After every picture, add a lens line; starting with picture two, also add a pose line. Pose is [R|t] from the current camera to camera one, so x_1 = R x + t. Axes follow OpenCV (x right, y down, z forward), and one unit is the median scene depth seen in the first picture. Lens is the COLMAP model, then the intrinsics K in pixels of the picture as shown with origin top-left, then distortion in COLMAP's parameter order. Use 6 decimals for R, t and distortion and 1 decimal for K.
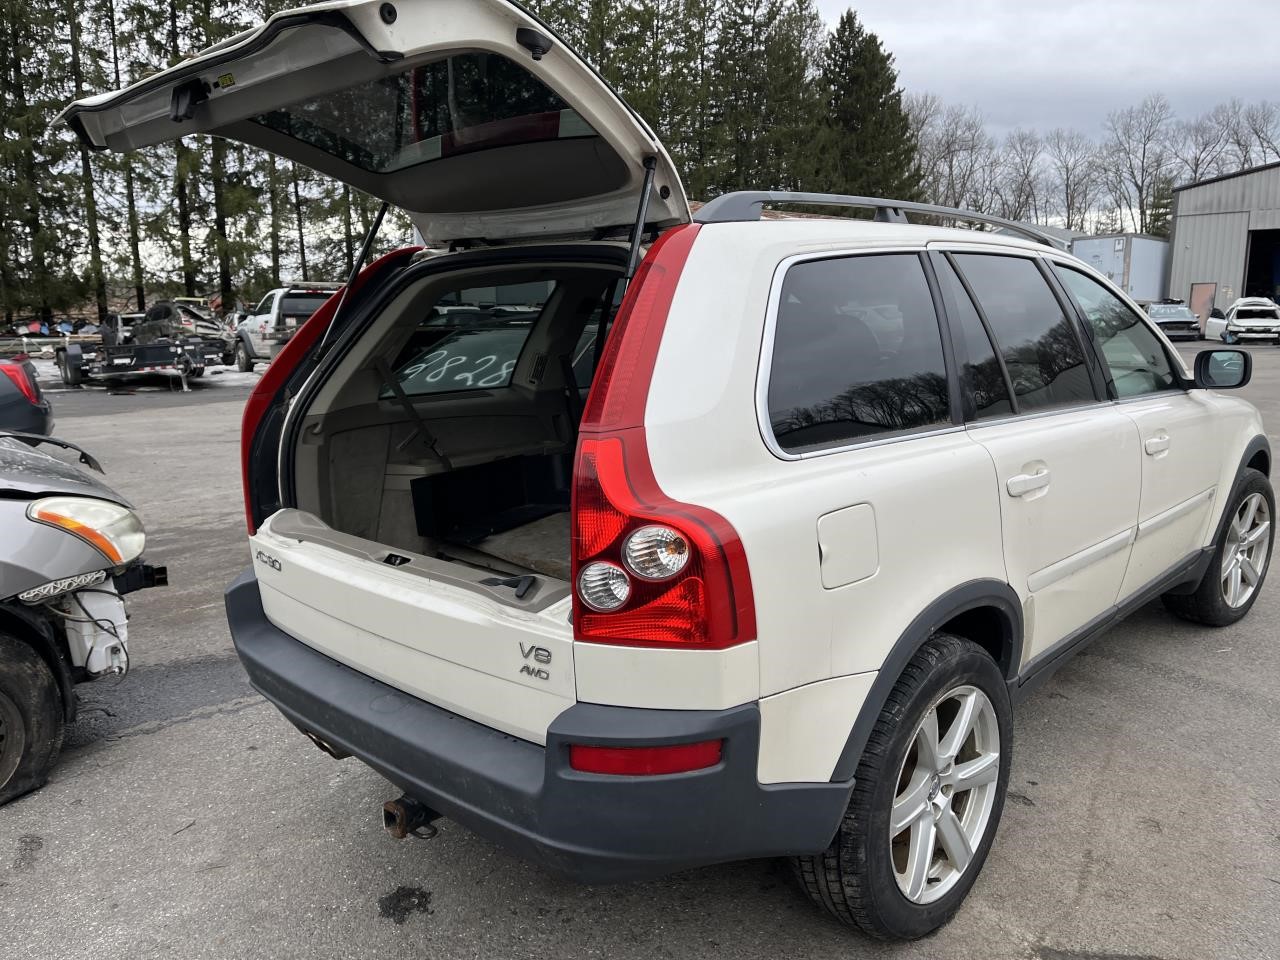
lens RADIAL K [[971.7, 0, 639.9], [0, 971.7, 481.1], [0, 0, 1]] dist [0.033798, -0.016581]
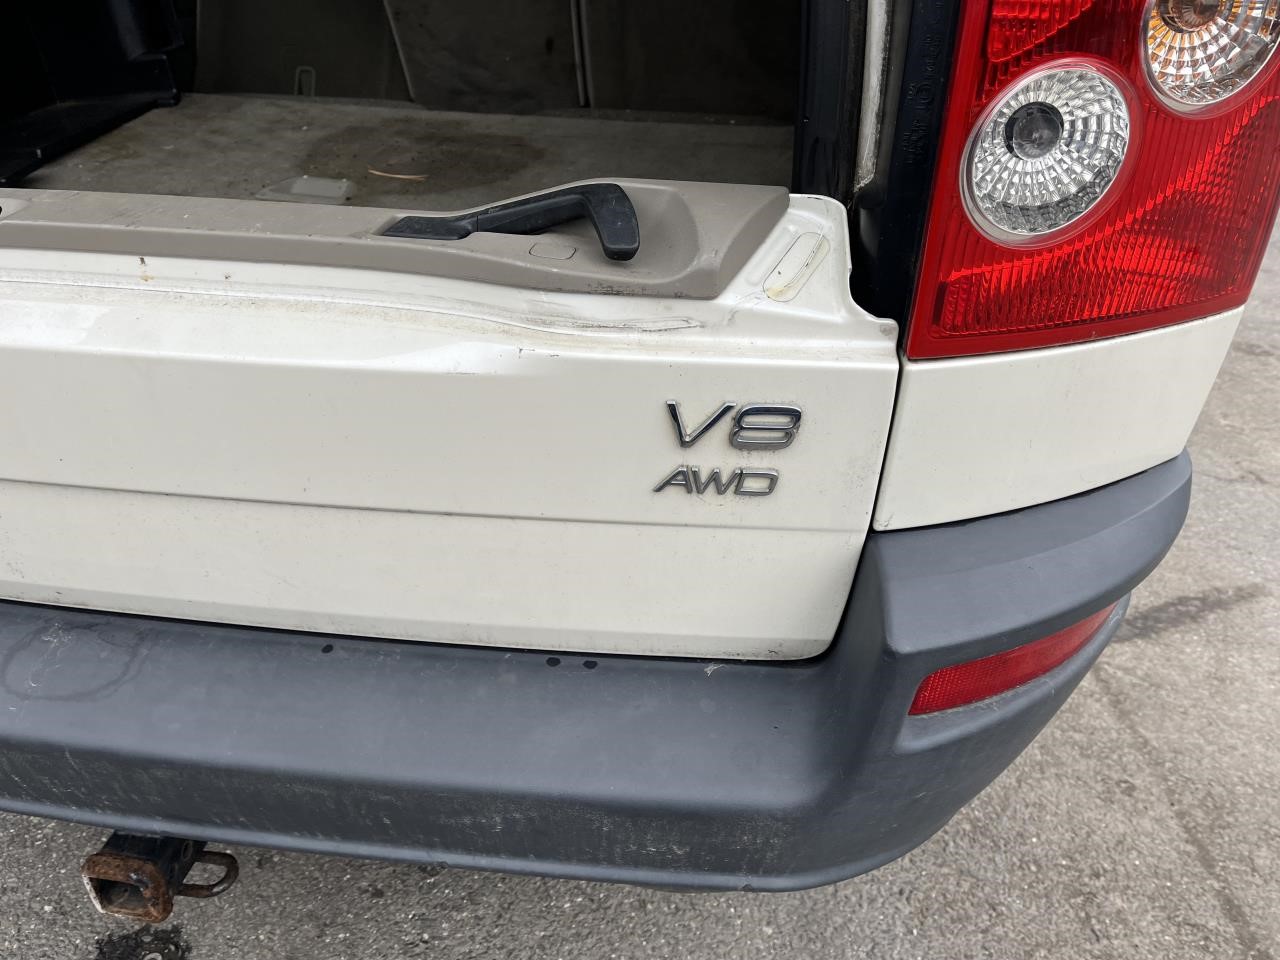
lens RADIAL K [[971.7, 0, 639.4], [0, 971.7, 478.9], [0, 0, 1]] dist [0.033798, -0.016581]
pose [[0.826912, -0.262569, 0.497266, -0.288638], [0.078474, 0.929524, 0.360316, 0.077638], [-0.556828, -0.258927, 0.789239, 0.761219]]
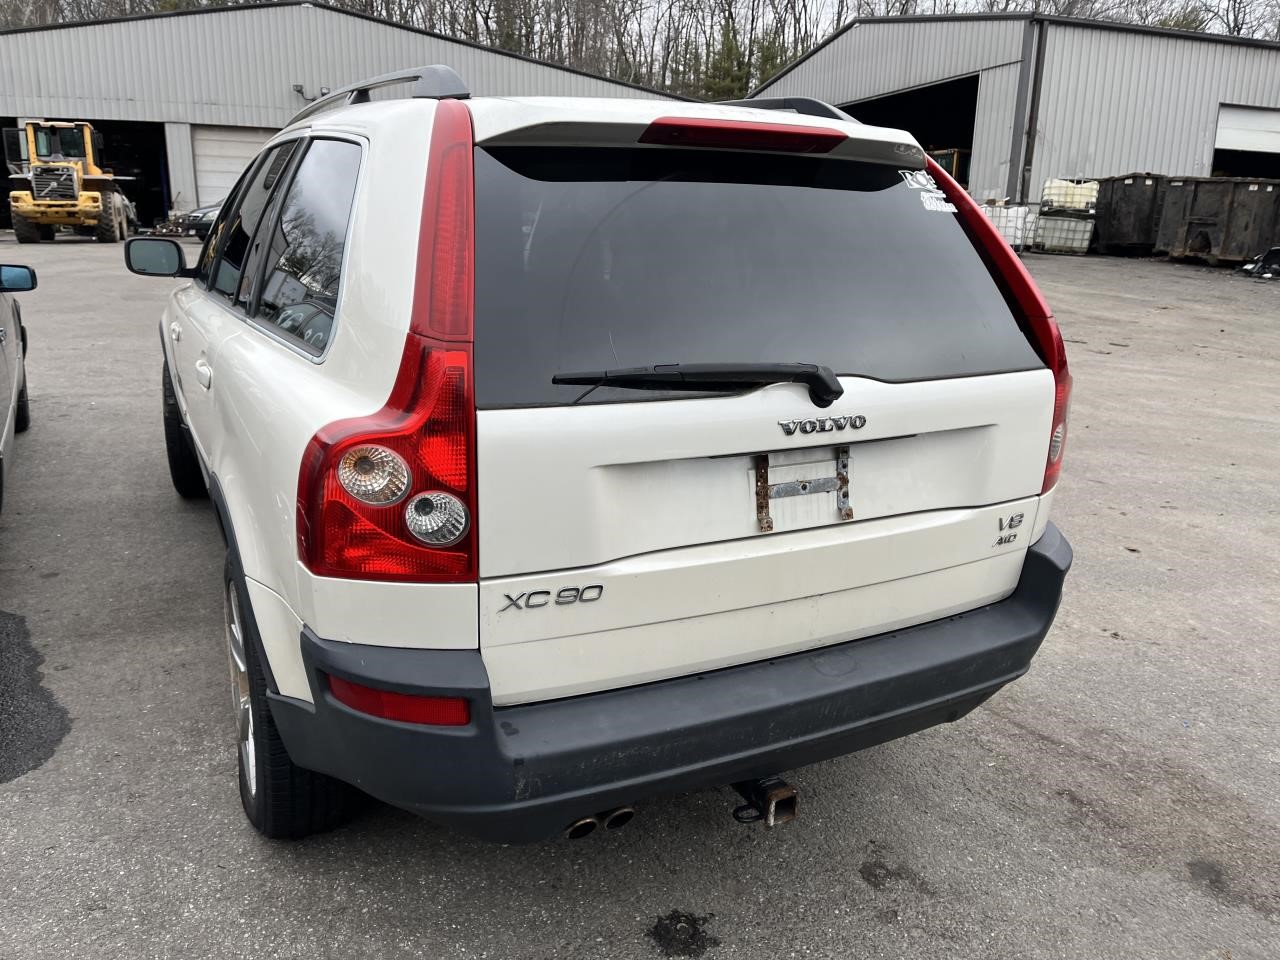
lens RADIAL K [[971.7, 0, 641.5], [0, 971.7, 477.6], [0, 0, 1]] dist [0.033798, -0.016581]
pose [[0.312876, -0.212071, 0.925816, -1.301513], [0.128802, 0.975223, 0.179860, -0.140150], [-0.941020, 0.062973, 0.332439, 1.015919]]
